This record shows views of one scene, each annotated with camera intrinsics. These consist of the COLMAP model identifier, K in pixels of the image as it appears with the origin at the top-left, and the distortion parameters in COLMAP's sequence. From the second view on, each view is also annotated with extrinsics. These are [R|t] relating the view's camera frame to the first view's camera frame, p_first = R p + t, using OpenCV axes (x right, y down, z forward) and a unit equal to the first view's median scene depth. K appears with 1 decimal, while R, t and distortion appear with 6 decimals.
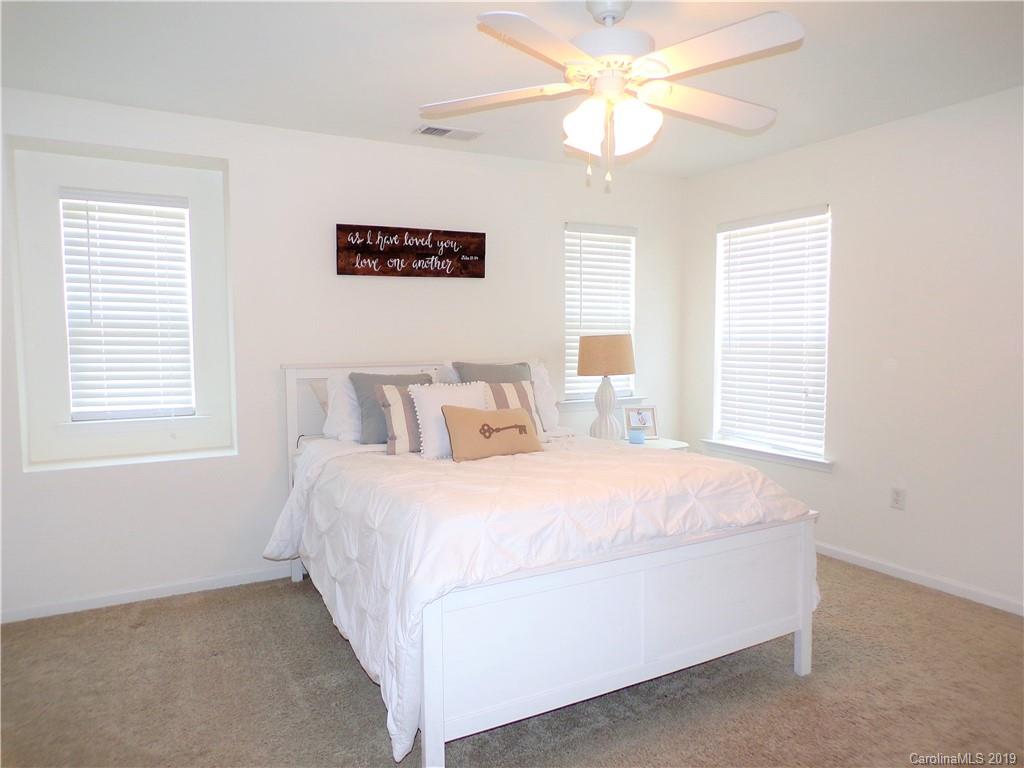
lens RADIAL K [[689.1, 0, 508.9], [0, 689.1, 381.8], [0, 0, 1]] dist [-0.025539, 0.001574]
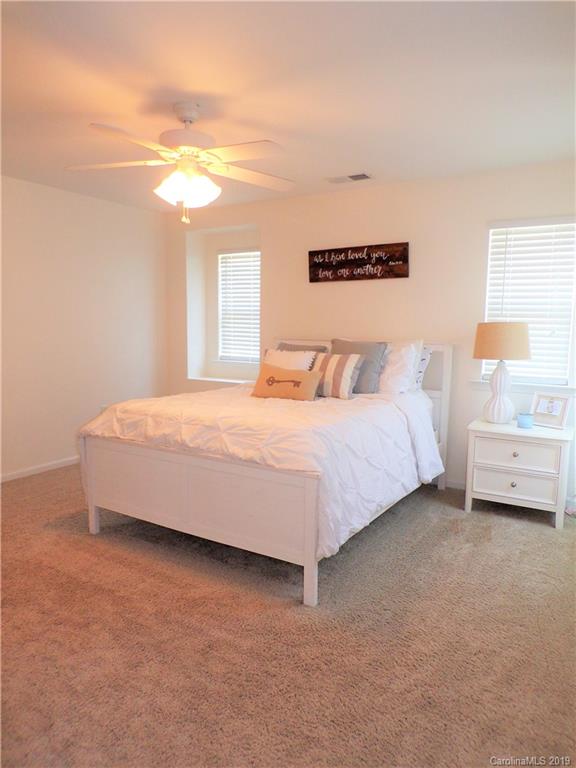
lens RADIAL K [[516.9, 0, 285.5], [0, 516.9, 385.9], [0, 0, 1]] dist [-0.025539, 0.001574]
pose [[0.477366, 0.116017, -0.871012, 0.766714], [-0.068750, 0.993138, 0.094605, -0.024176], [0.876011, 0.014721, 0.482067, 0.348879]]
